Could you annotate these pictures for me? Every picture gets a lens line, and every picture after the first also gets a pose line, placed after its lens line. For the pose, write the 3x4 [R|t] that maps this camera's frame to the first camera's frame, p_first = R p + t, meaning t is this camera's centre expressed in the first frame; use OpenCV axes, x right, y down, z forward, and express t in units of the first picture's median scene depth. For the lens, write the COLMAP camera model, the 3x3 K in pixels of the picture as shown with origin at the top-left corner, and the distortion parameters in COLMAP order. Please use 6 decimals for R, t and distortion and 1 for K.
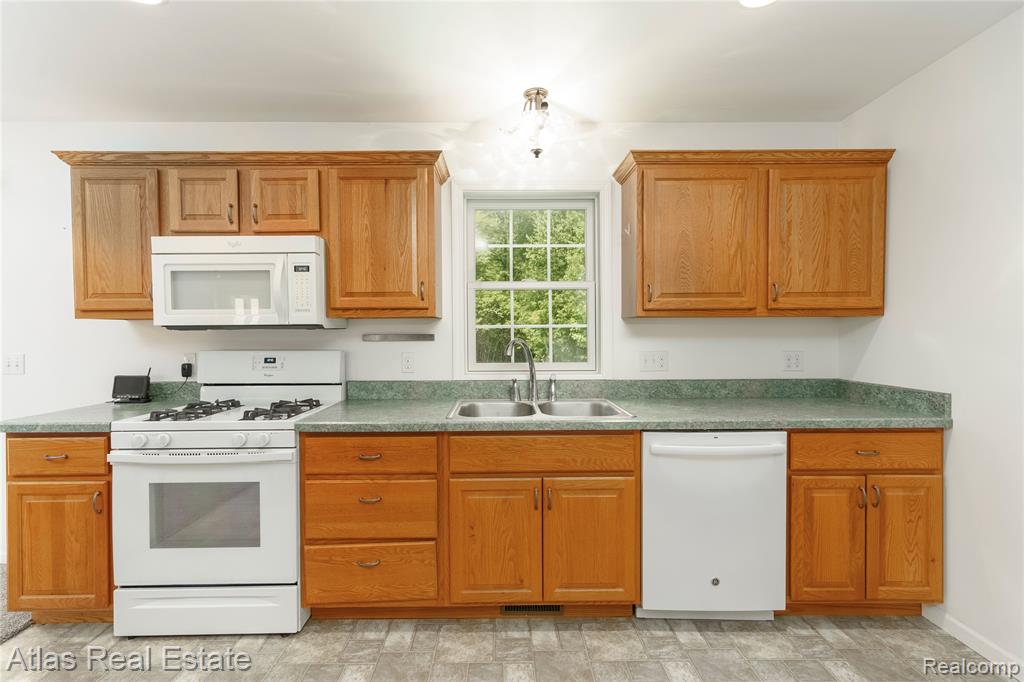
lens RADIAL K [[465.9, 0, 505.3], [0, 465.9, 338.0], [0, 0, 1]] dist [0.007099, 0.002465]
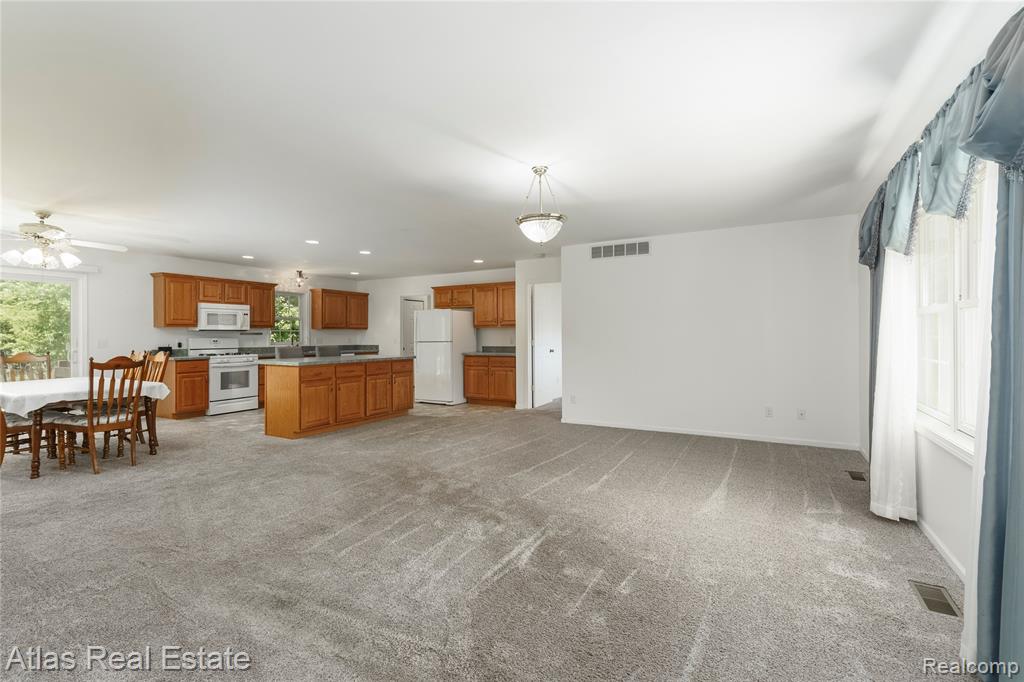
lens RADIAL K [[465.9, 0, 505.1], [0, 465.9, 334.2], [0, 0, 1]] dist [0.007099, 0.002465]
pose [[0.498376, 0.004289, 0.866951, -2.483318], [0.007814, 0.999925, -0.009439, 0.051602], [-0.866926, 0.011478, 0.498305, -2.442463]]
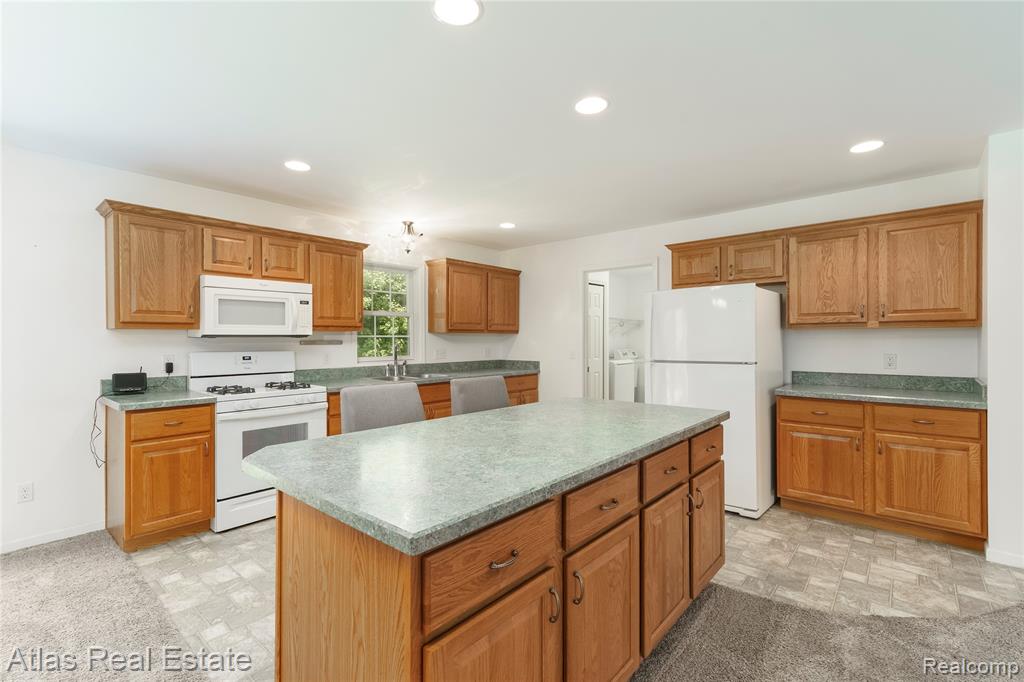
lens RADIAL K [[465.9, 0, 504.0], [0, 465.9, 339.6], [0, 0, 1]] dist [0.007099, 0.002465]
pose [[0.666865, 0.002112, 0.745175, -1.193490], [0.005233, 0.999958, -0.007517, 0.004665], [-0.745160, 0.008912, 0.666826, -0.673930]]
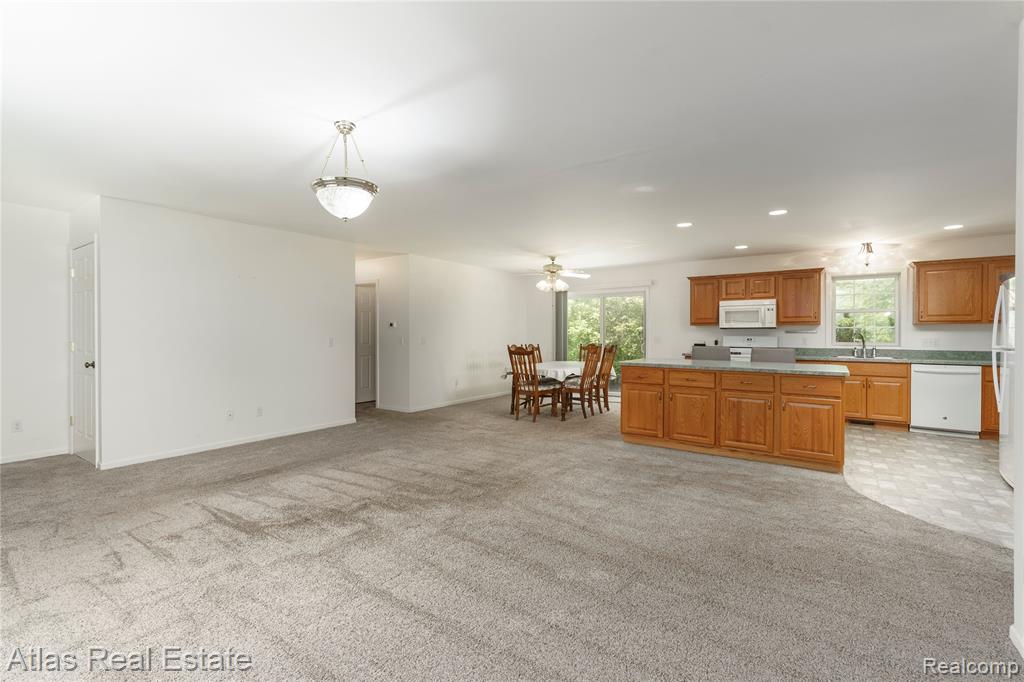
lens RADIAL K [[465.9, 0, 502.4], [0, 465.9, 336.6], [0, 0, 1]] dist [0.007099, 0.002465]
pose [[0.812428, 0.009912, -0.582977, -0.066069], [-0.009852, 0.999946, 0.003273, 0.039034], [0.582978, 0.003085, 0.812482, -2.541565]]
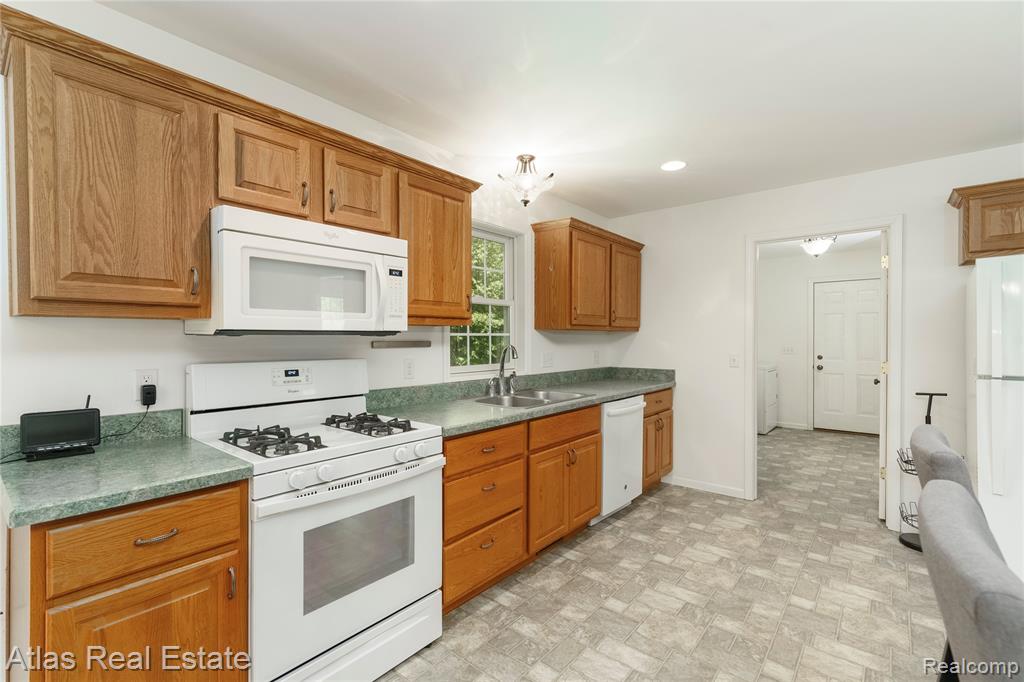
lens RADIAL K [[465.9, 0, 503.7], [0, 465.9, 340.9], [0, 0, 1]] dist [0.007099, 0.002465]
pose [[0.648507, -0.000046, 0.761209, -0.992791], [0.003584, 0.999989, -0.002993, -0.005252], [-0.761200, 0.004669, 0.648500, 0.207307]]
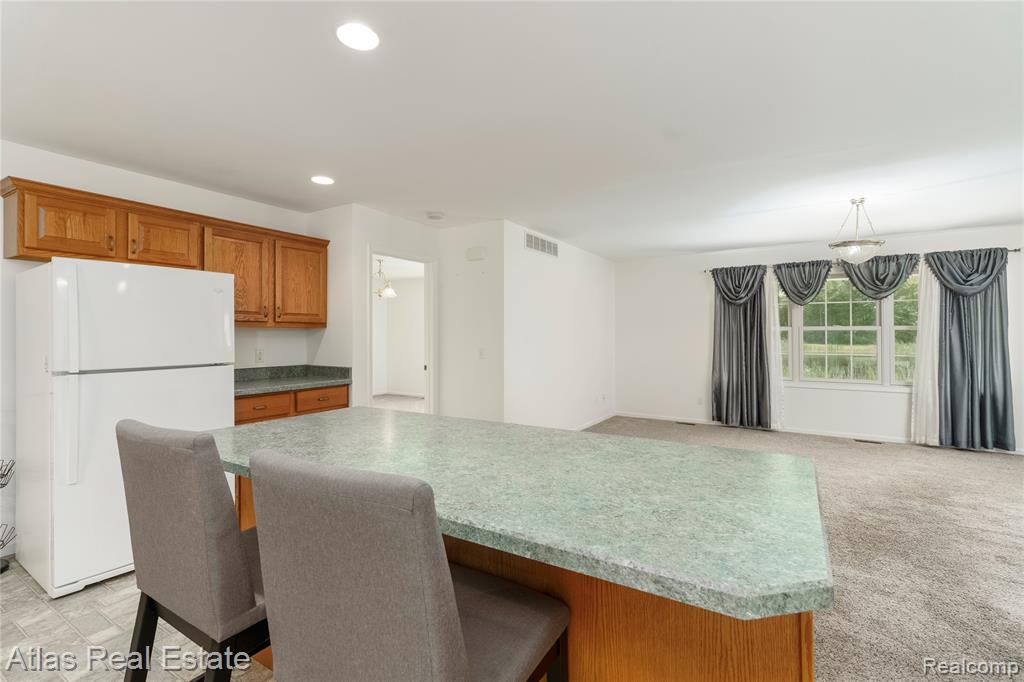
lens RADIAL K [[465.9, 0, 503.6], [0, 465.9, 332.6], [0, 0, 1]] dist [0.007099, 0.002465]
pose [[-0.841599, 0.007558, 0.540050, -0.935069], [0.007636, 0.999969, -0.002095, -0.006905], [-0.540049, 0.002360, -0.841631, 0.421705]]
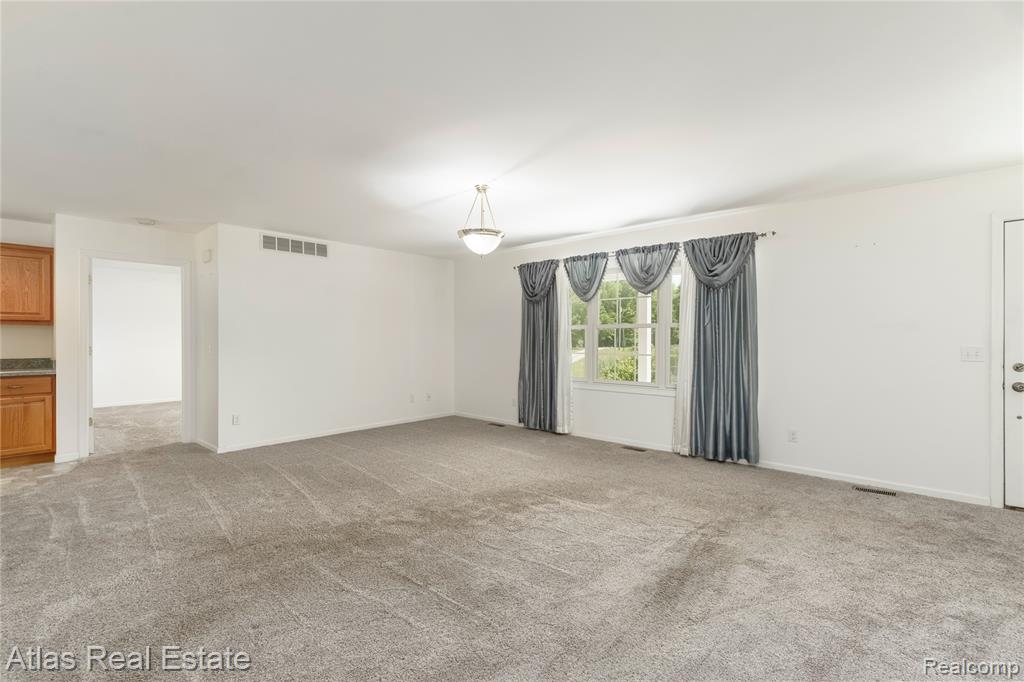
lens RADIAL K [[465.9, 0, 501.7], [0, 465.9, 340.0], [0, 0, 1]] dist [0.007099, 0.002465]
pose [[-0.733565, 0.001788, 0.679617, -2.293321], [0.007034, 0.999963, 0.004963, 0.036194], [-0.679583, 0.008421, -0.733550, -0.608543]]
